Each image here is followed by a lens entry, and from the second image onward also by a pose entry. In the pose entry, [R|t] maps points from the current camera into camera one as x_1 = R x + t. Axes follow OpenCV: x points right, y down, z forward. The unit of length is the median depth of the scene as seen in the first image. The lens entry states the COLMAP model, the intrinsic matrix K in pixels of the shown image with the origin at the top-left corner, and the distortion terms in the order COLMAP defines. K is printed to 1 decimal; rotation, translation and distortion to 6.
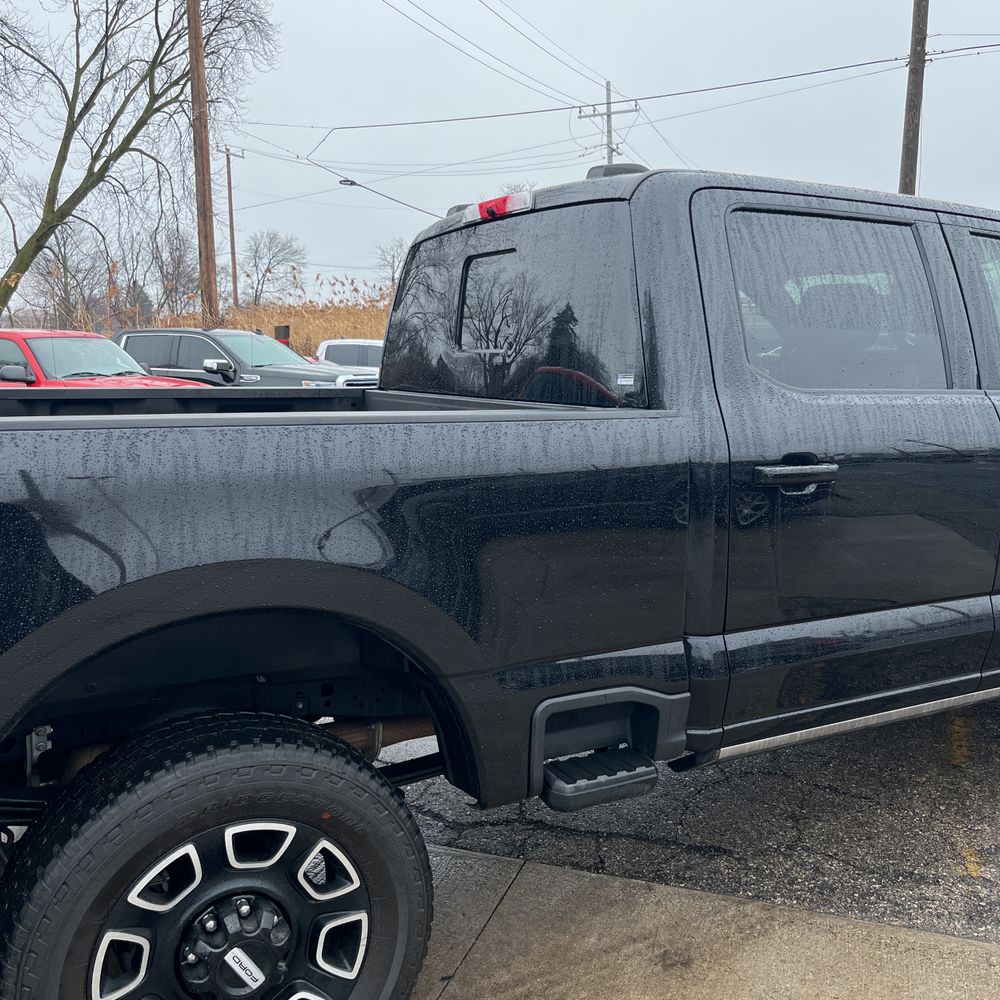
lens RADIAL K [[1010.7, 0, 493.3], [0, 1010.7, 496.7], [0, 0, 1]] dist [0.039883, -0.037297]
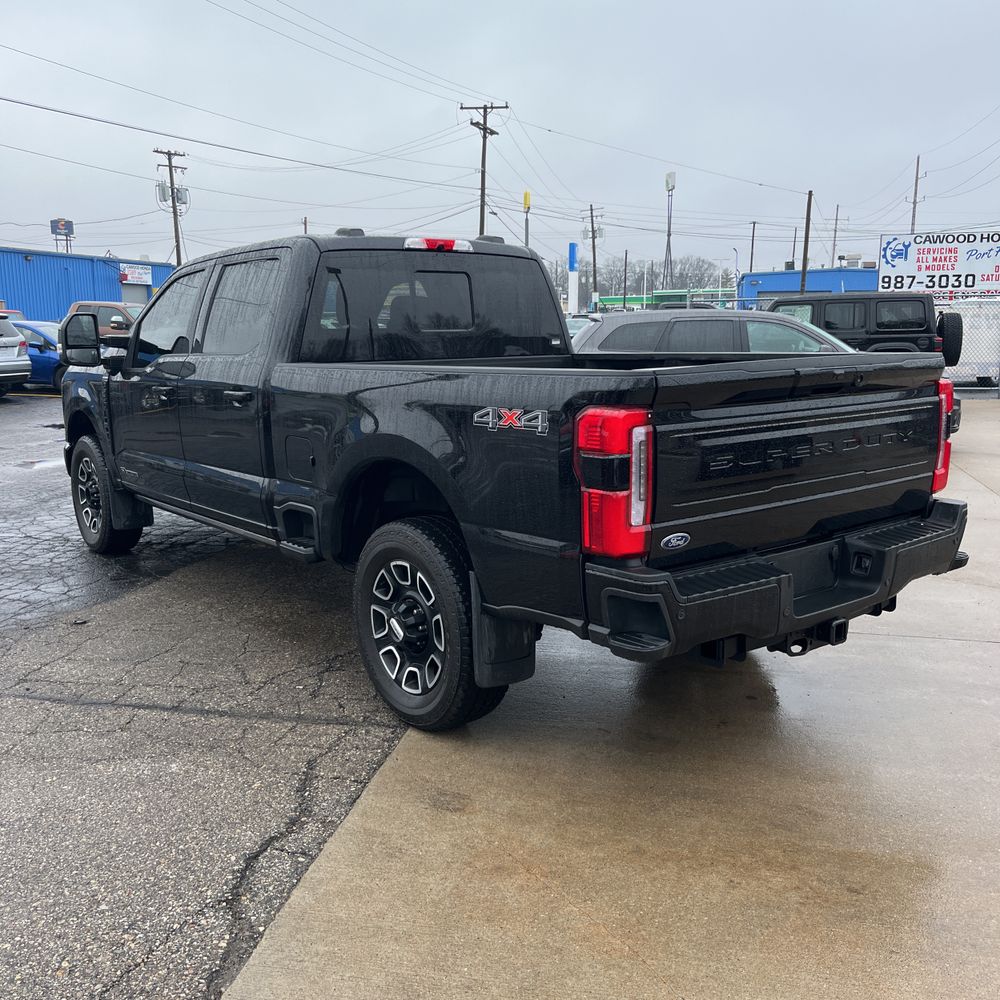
lens RADIAL K [[1010.0, 0, 503.3], [0, 1010.0, 508.9], [0, 0, 1]] dist [0.053656, -0.064685]
pose [[-0.161703, -0.176162, 0.970989, -2.532085], [0.152704, 0.967620, 0.200981, -0.270939], [-0.974953, 0.180773, -0.129566, 1.766851]]
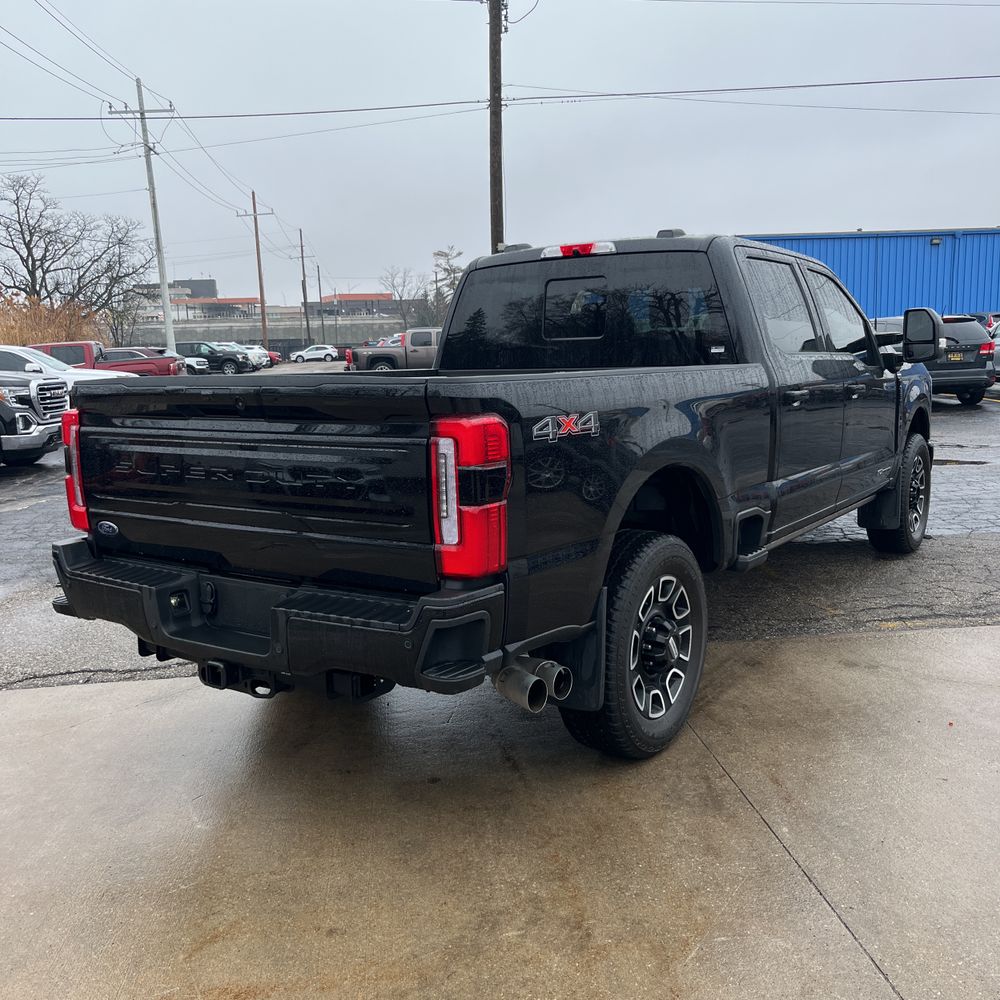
lens RADIAL K [[1004.6, 0, 493.4], [0, 1004.6, 503.7], [0, 0, 1]] dist [0.047861, -0.037183]
pose [[0.892917, -0.094380, 0.440219, -1.280586], [0.091602, 0.995413, 0.027610, 0.091067], [-0.440805, 0.015672, 0.897466, -0.556118]]
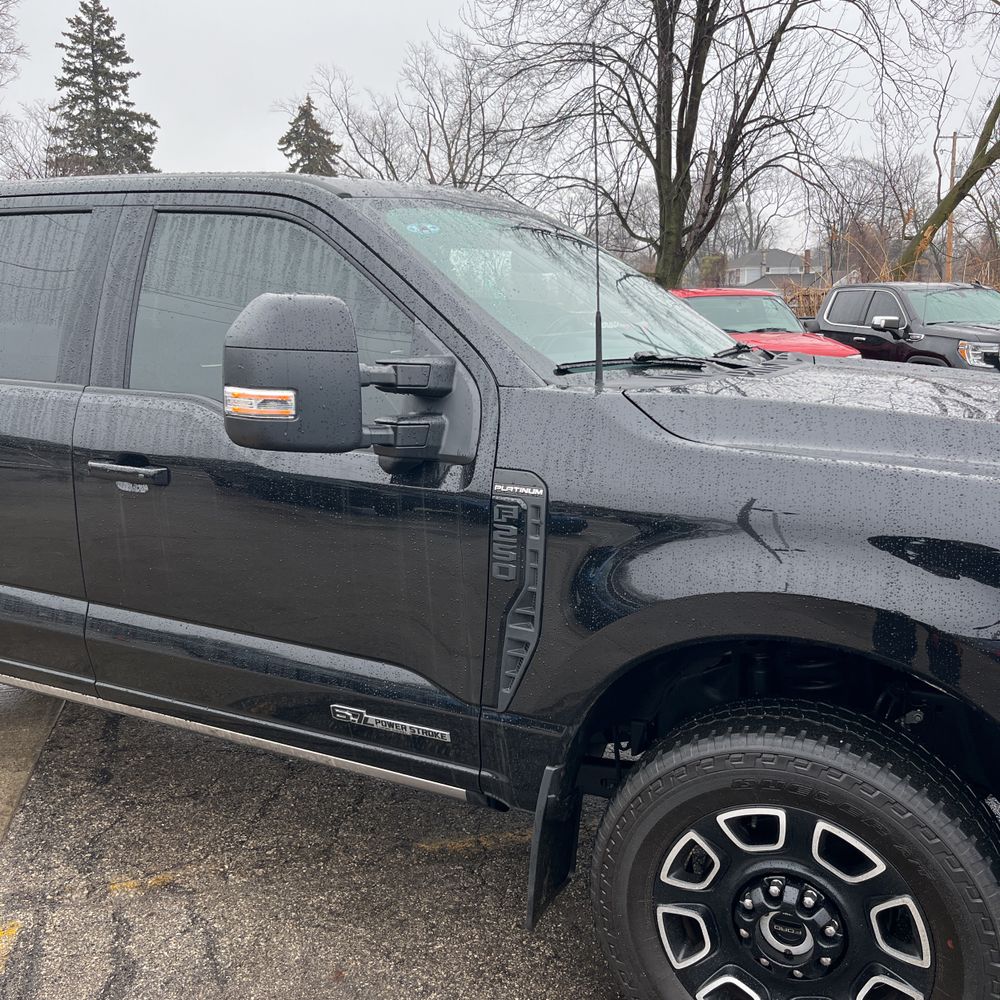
lens RADIAL K [[1010.1, 0, 498.5], [0, 1010.1, 502.5], [0, 0, 1]] dist [0.048948, -0.062329]
pose [[0.564638, 0.157028, -0.810263, 2.041088], [-0.111142, 0.987258, 0.113879, -0.203736], [0.817821, 0.025754, 0.574896, 1.067368]]
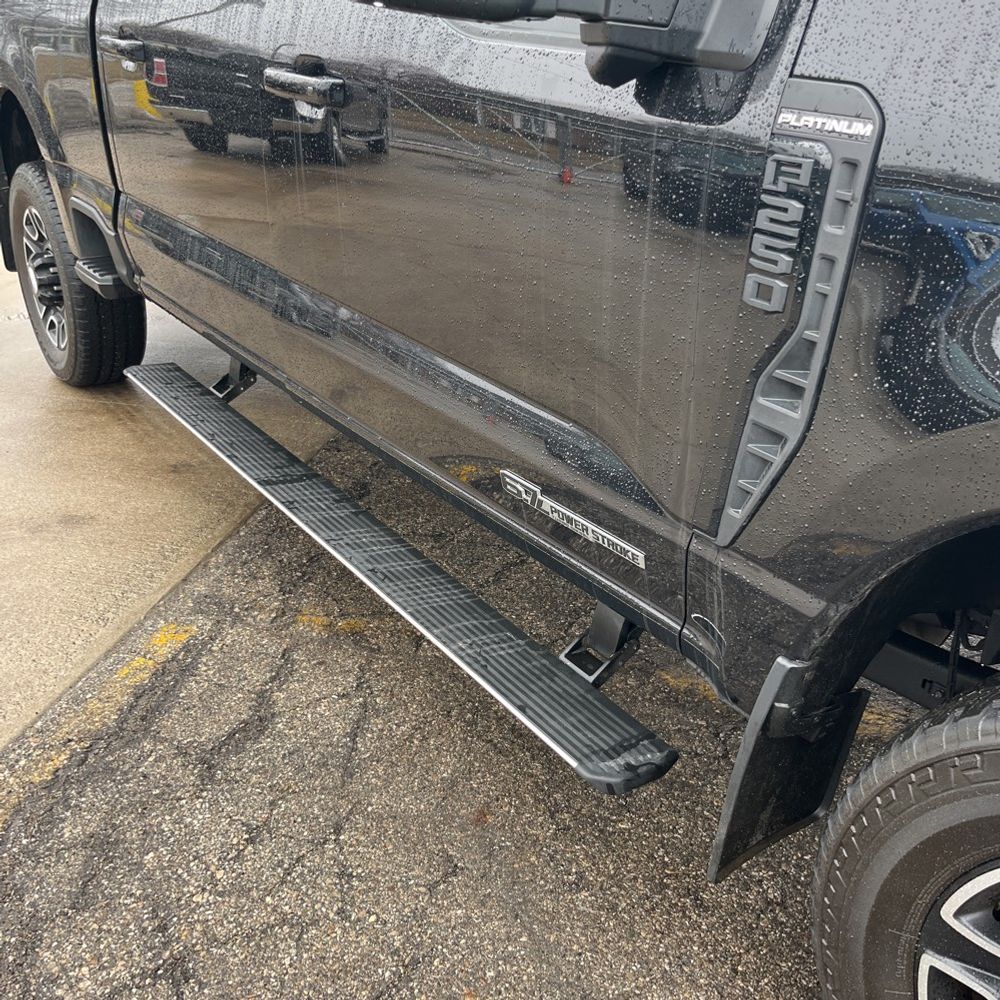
lens RADIAL K [[1005.7, 0, 500.2], [0, 1005.7, 503.8], [0, 0, 1]] dist [0.052027, -0.054333]
pose [[0.133064, 0.429582, -0.893170, 1.727699], [-0.176722, 0.897026, 0.405109, -0.109672], [0.975225, 0.103937, 0.195279, 1.436117]]
